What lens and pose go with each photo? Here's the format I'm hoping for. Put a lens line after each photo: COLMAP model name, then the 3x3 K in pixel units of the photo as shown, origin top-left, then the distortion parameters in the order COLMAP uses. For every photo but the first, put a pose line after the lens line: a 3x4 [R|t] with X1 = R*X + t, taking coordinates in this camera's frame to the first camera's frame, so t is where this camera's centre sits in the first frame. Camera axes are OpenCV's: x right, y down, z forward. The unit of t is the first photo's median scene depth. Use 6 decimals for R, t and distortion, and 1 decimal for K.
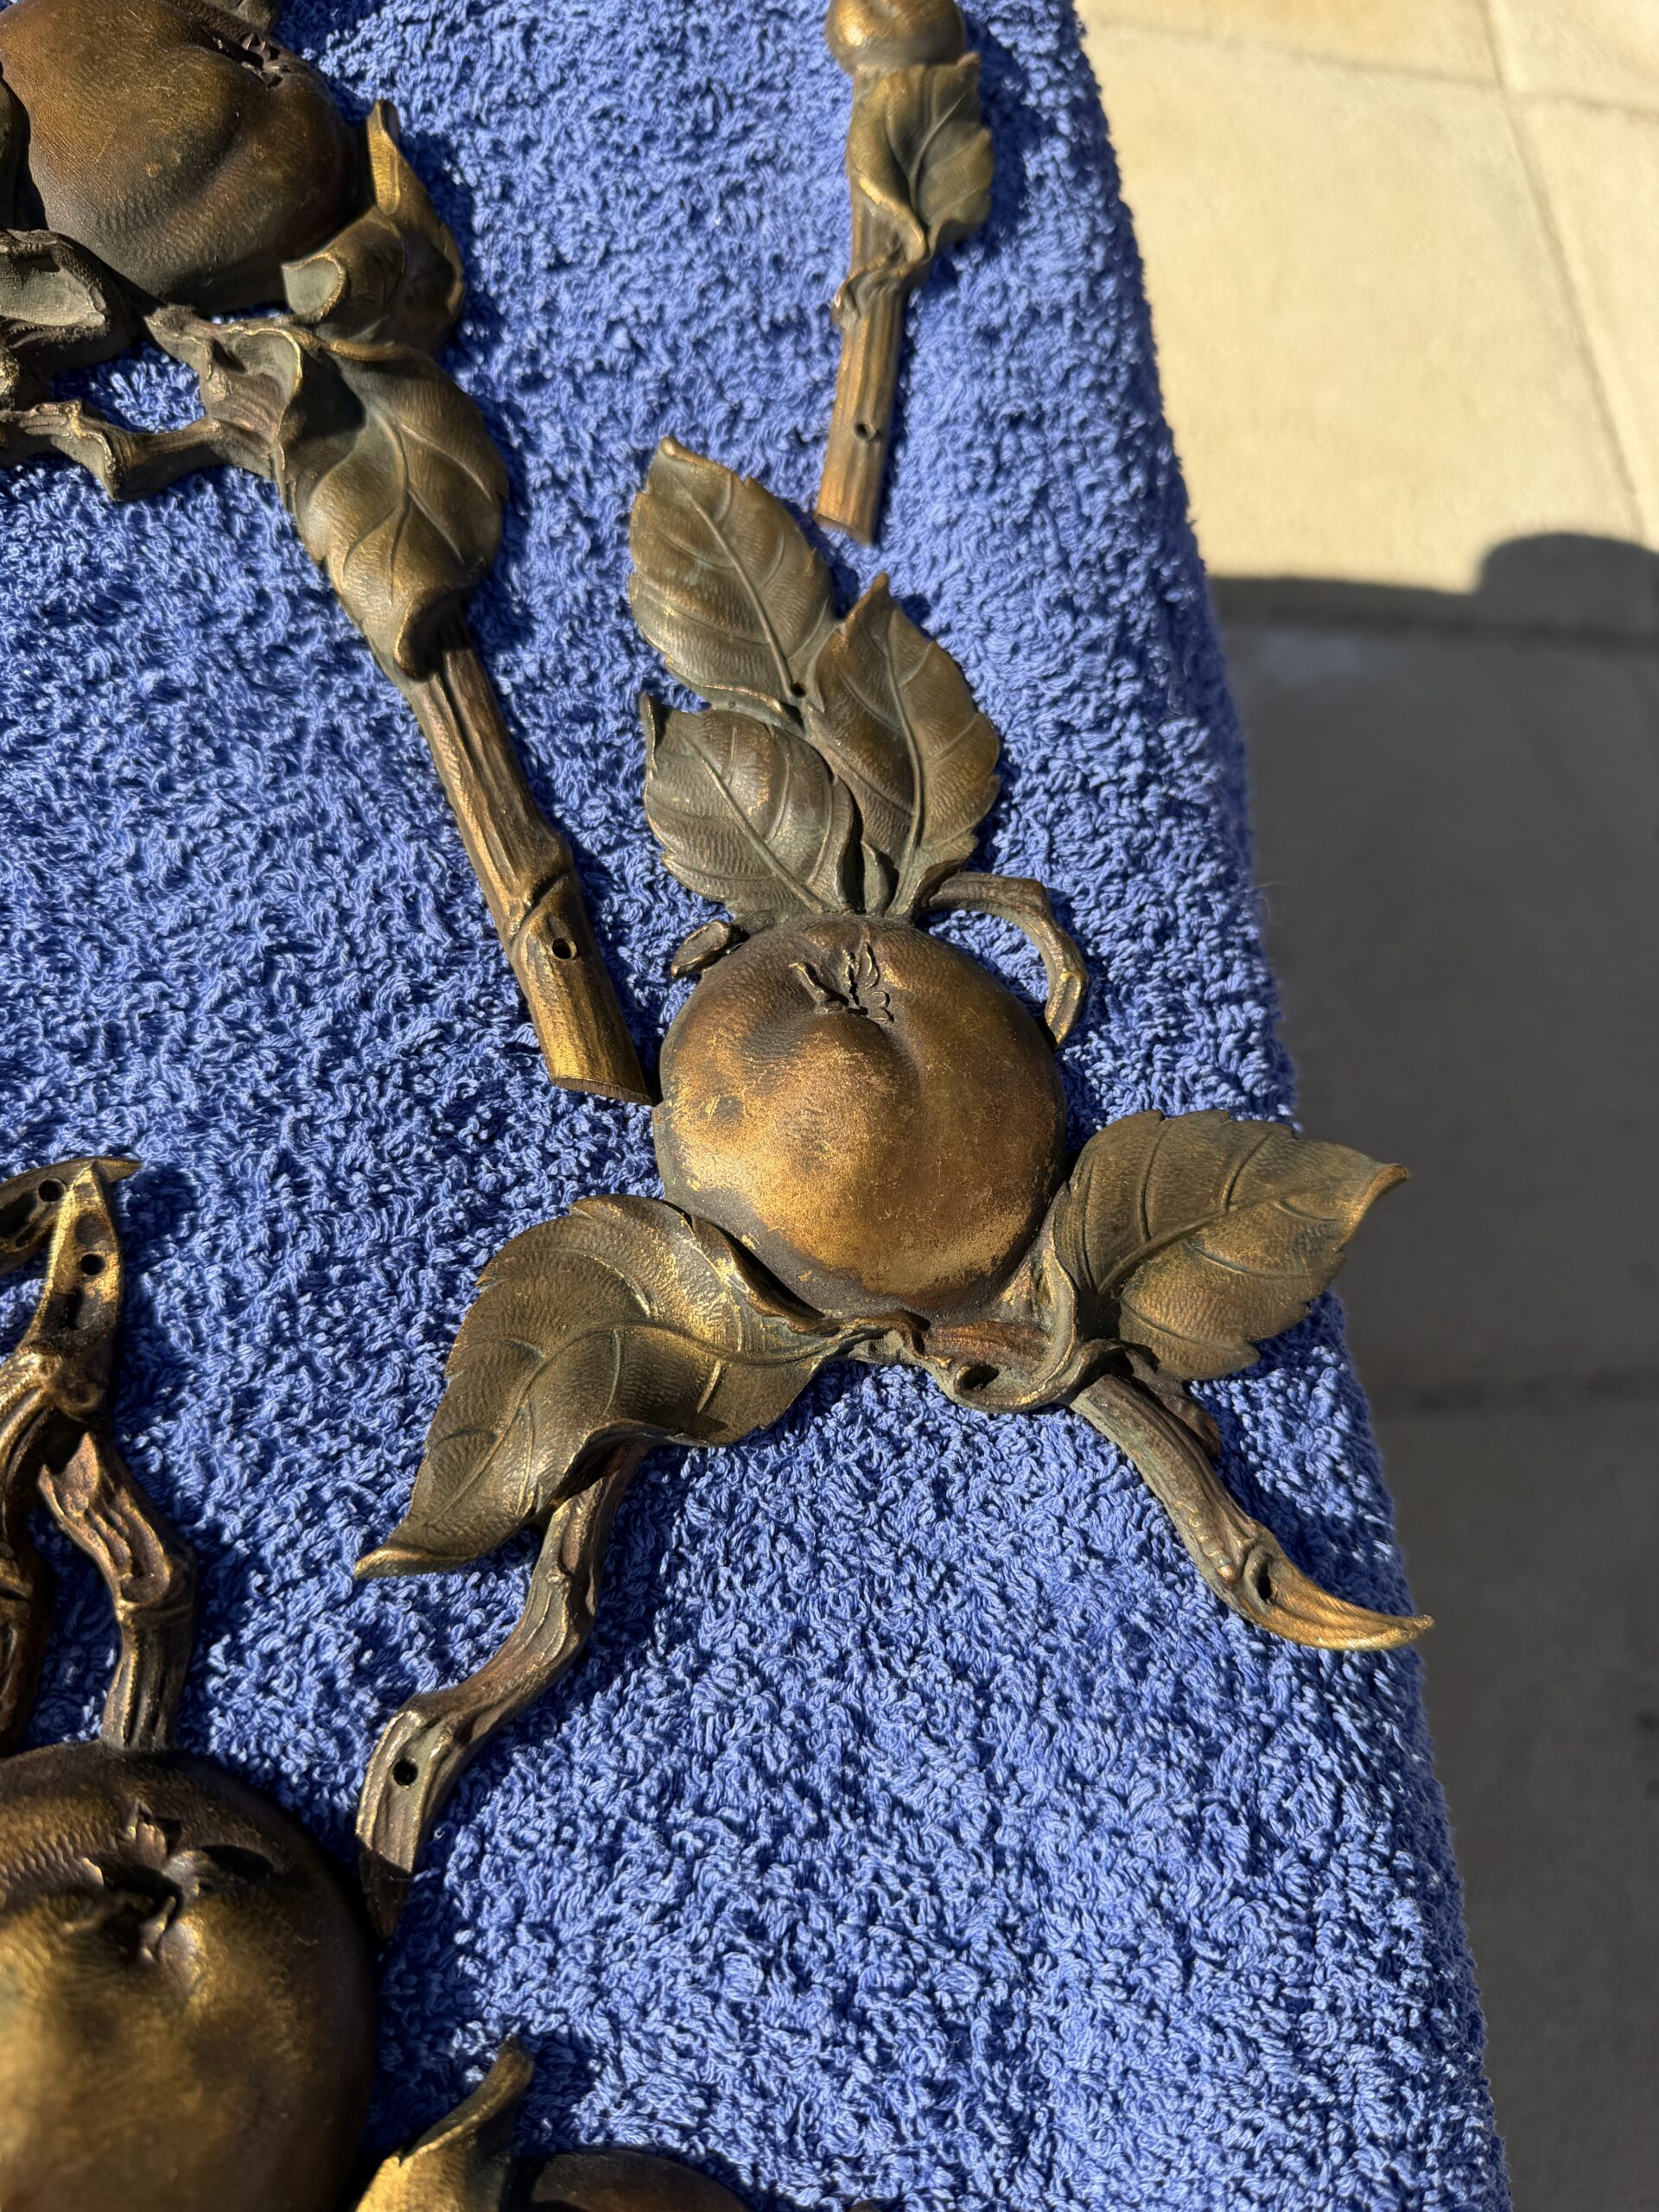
lens RADIAL K [[1635.2, 0, 843.1], [0, 1635.2, 1192.7], [0, 0, 1]] dist [-0.005666, -0.040040]
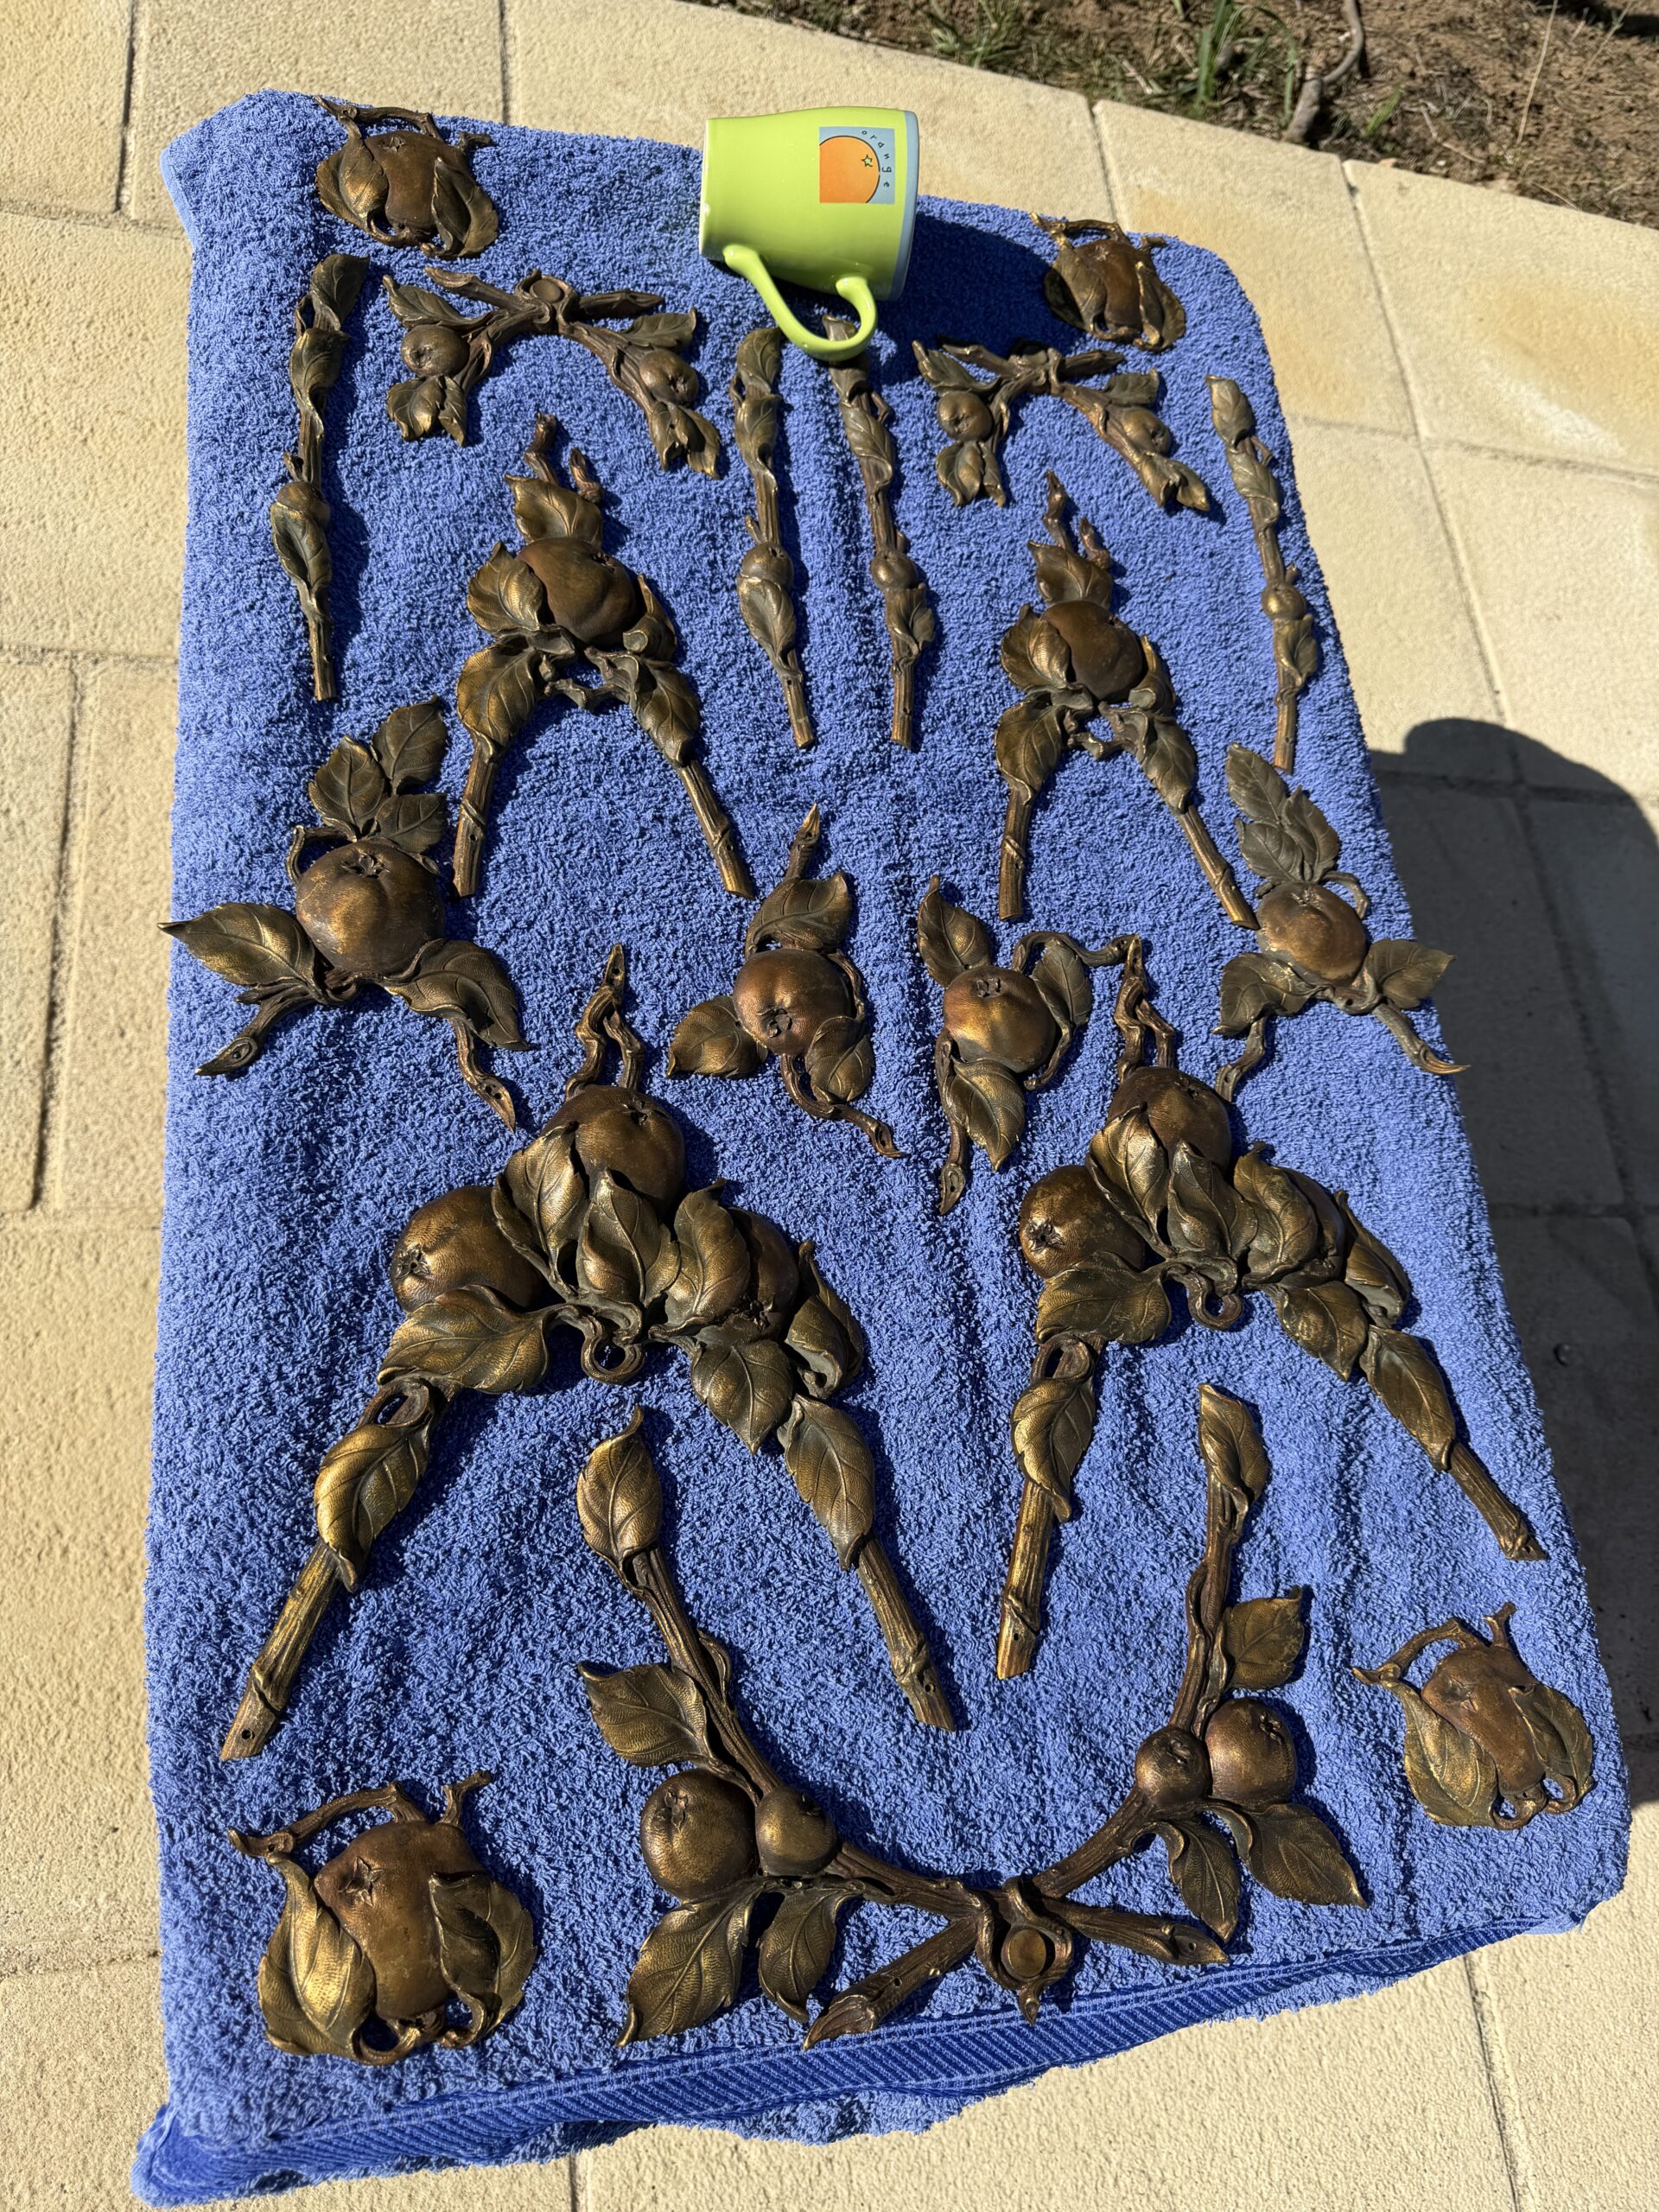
lens RADIAL K [[1533.4, 0, 816.9], [0, 1533.4, 1158.6], [0, 0, 1]] dist [0.140236, -0.278134]
pose [[0.998420, 0.019122, 0.052839, -1.202781], [-0.016104, 0.998247, -0.056957, 0.633478], [-0.053835, 0.056016, 0.996977, -2.257773]]
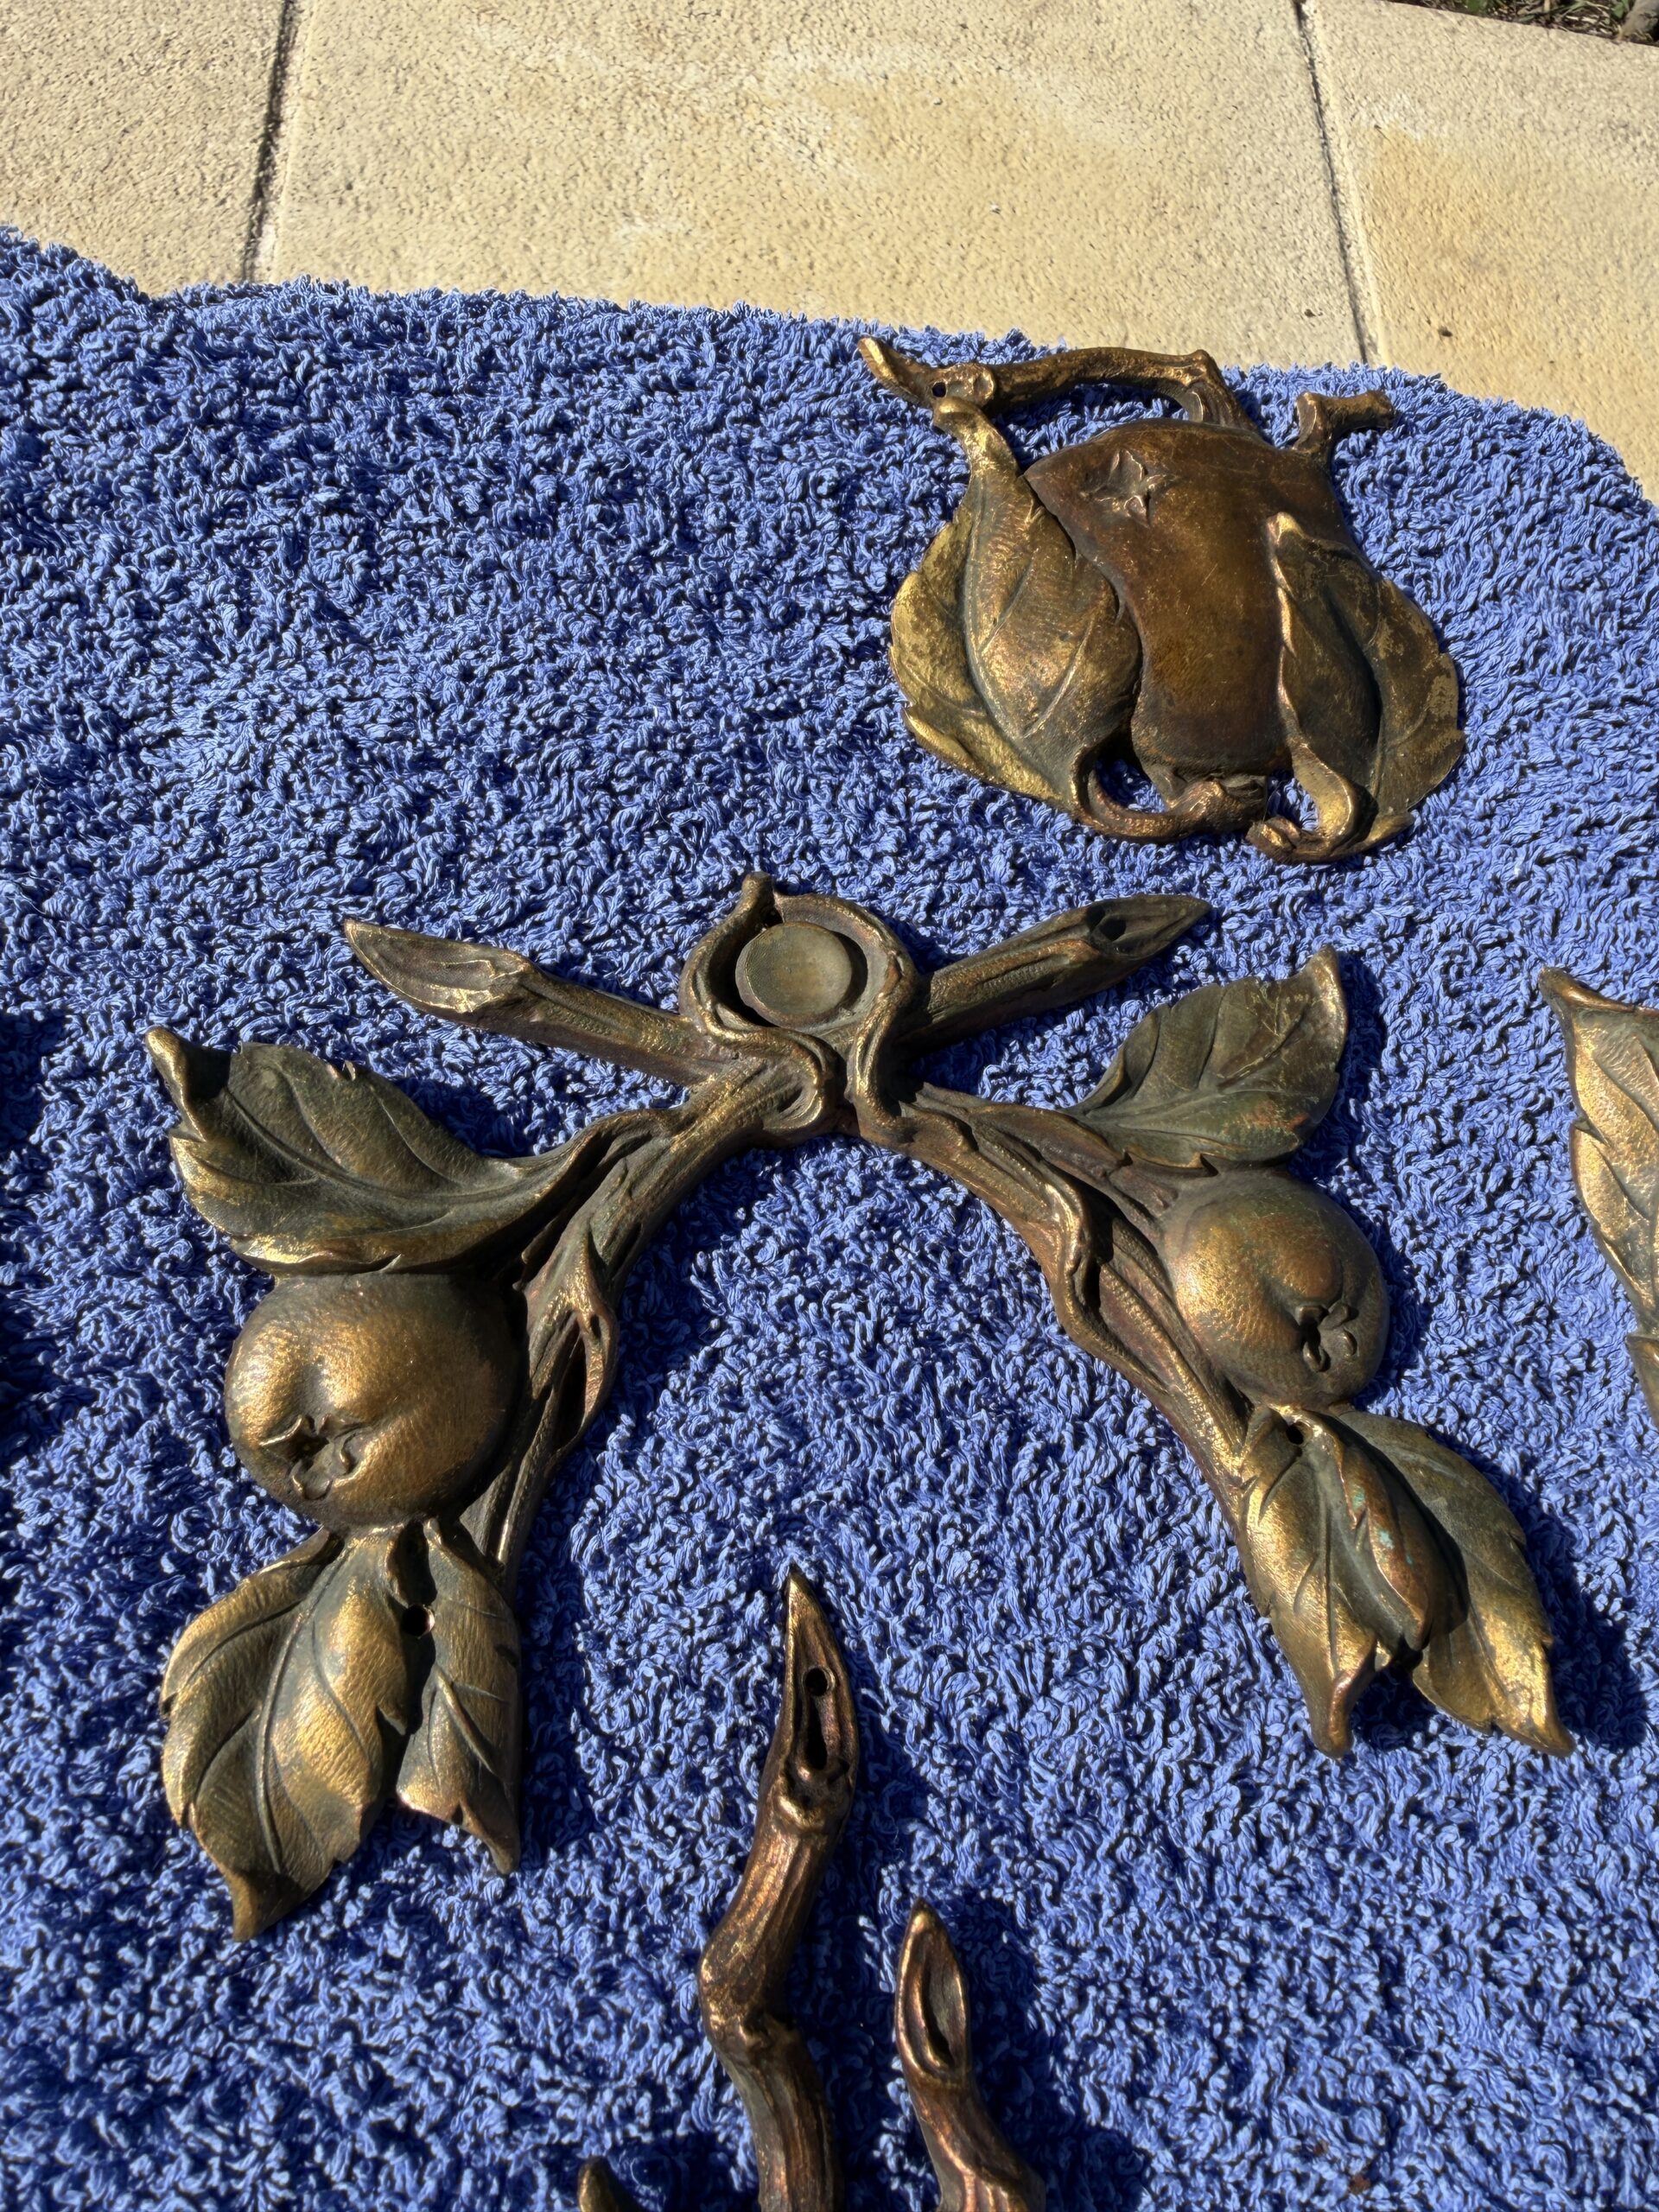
lens RADIAL K [[1549.6, 0, 829.5], [0, 1549.6, 1106.0], [0, 0, 1]] dist [0.016406, -0.033100]
pose [[0.995989, 0.042867, -0.078536, -0.442241], [-0.047943, 0.996802, -0.063928, -1.348258], [0.075545, 0.067437, 0.994859, 0.424092]]
